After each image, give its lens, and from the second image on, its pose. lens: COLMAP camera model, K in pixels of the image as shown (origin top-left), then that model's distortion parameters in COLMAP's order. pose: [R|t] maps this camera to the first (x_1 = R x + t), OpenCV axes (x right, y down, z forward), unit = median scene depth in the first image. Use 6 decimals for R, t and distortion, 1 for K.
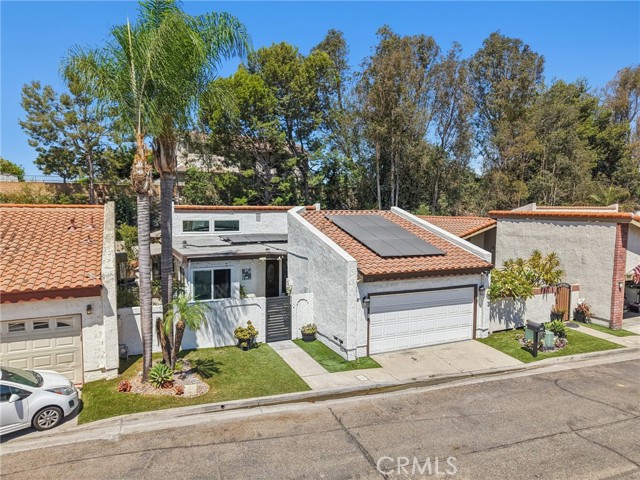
lens RADIAL K [[433.0, 0, 320.0], [0, 433.0, 240.0], [0, 0, 1]] dist [0.011130, -0.001757]
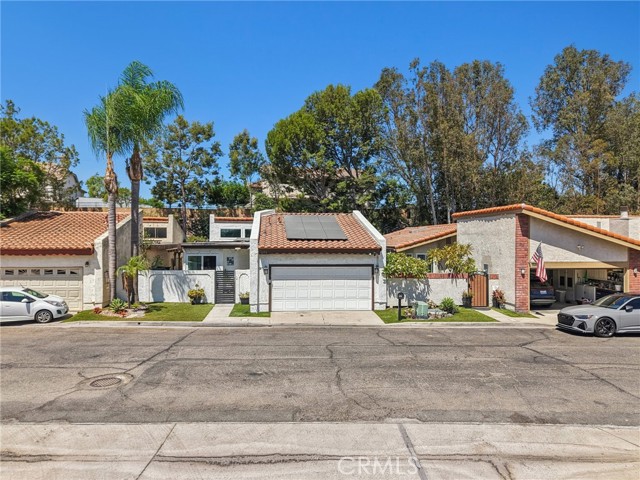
lens RADIAL K [[433.0, 0, 320.0], [0, 433.0, 240.0], [0, 0, 1]] dist [0.011130, -0.001757]
pose [[0.947138, -0.004650, -0.320792, 0.606403], [-0.021778, 0.996657, -0.078747, 0.132354], [0.320086, 0.081570, 0.943870, -0.195726]]
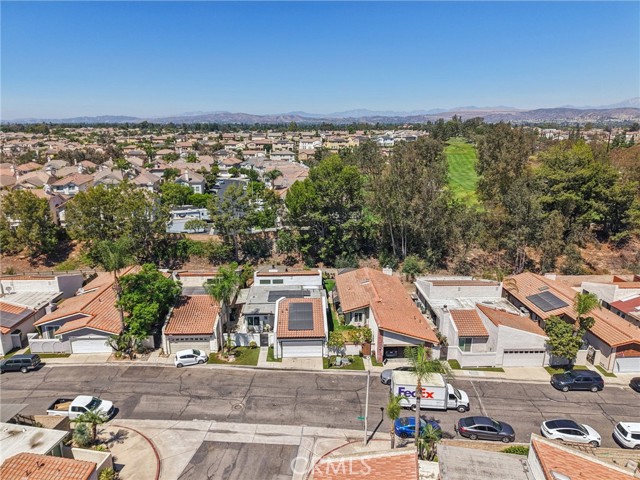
lens RADIAL K [[433.0, 0, 320.0], [0, 433.0, 240.0], [0, 0, 1]] dist [0.011130, -0.001757]
pose [[0.921233, 0.095092, -0.377211, 1.418201], [-0.027693, 0.983234, 0.180235, -1.134975], [0.388025, -0.155592, 0.908420, -1.650645]]
